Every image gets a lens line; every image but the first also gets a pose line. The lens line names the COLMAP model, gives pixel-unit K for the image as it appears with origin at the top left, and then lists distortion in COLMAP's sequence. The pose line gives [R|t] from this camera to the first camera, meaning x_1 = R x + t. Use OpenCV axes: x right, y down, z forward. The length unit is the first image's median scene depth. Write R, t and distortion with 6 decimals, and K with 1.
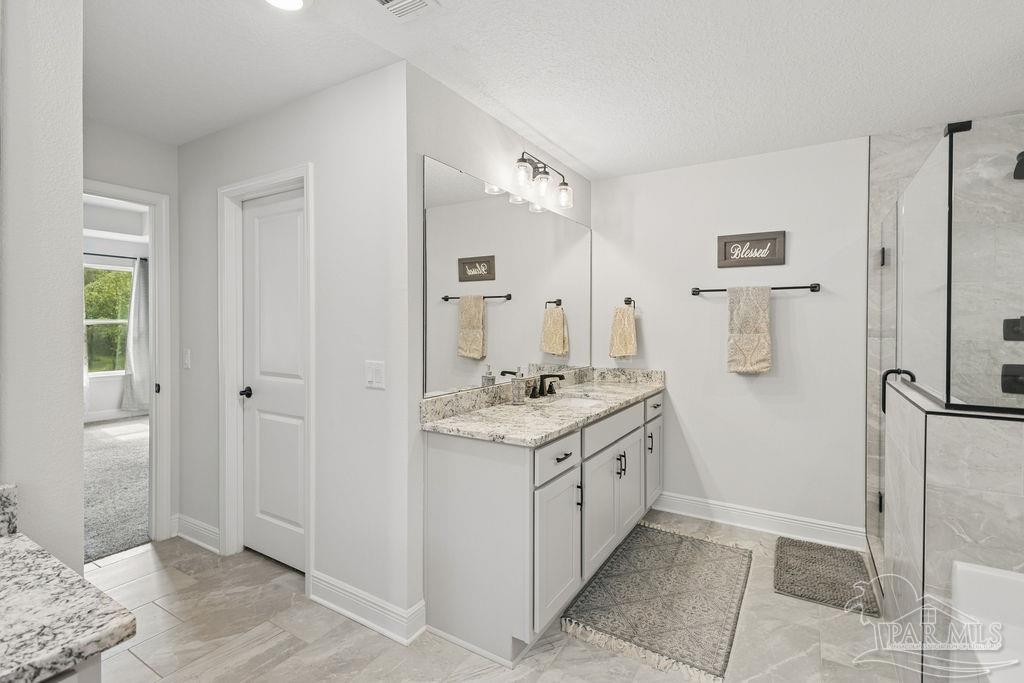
lens RADIAL K [[479.3, 0, 517.7], [0, 479.3, 330.9], [0, 0, 1]] dist [0.002966, 0.000128]
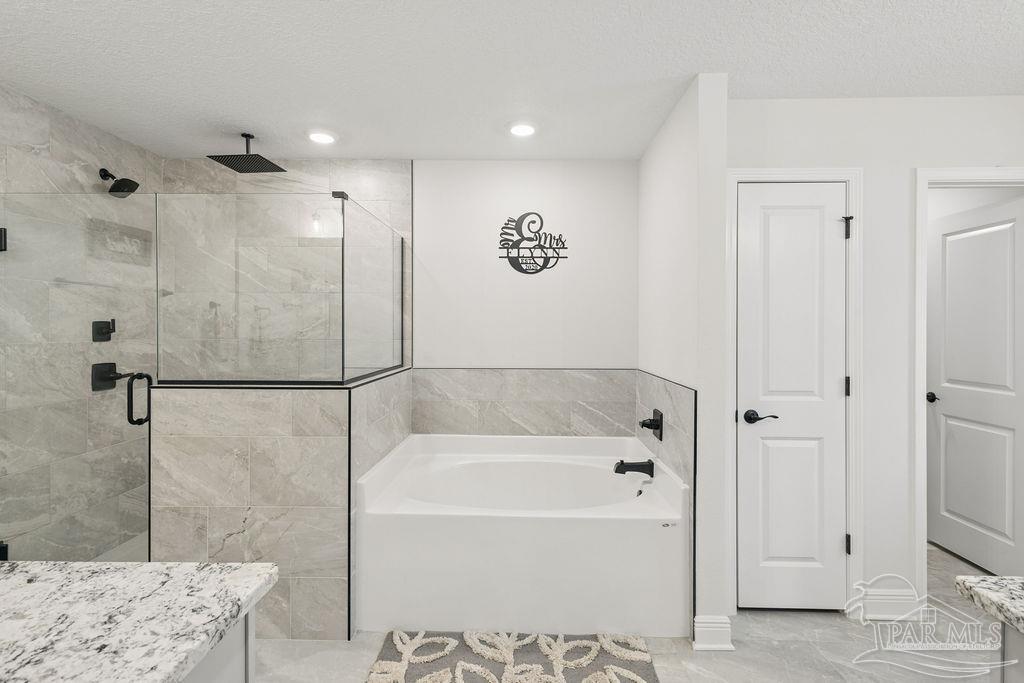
lens RADIAL K [[479.3, 0, 517.7], [0, 479.3, 330.9], [0, 0, 1]] dist [0.002966, 0.000128]
pose [[-0.500686, -0.007762, 0.865594, -0.362318], [0.006138, 0.999903, 0.012516, -0.011160], [-0.865607, 0.011579, -0.500590, 0.717267]]
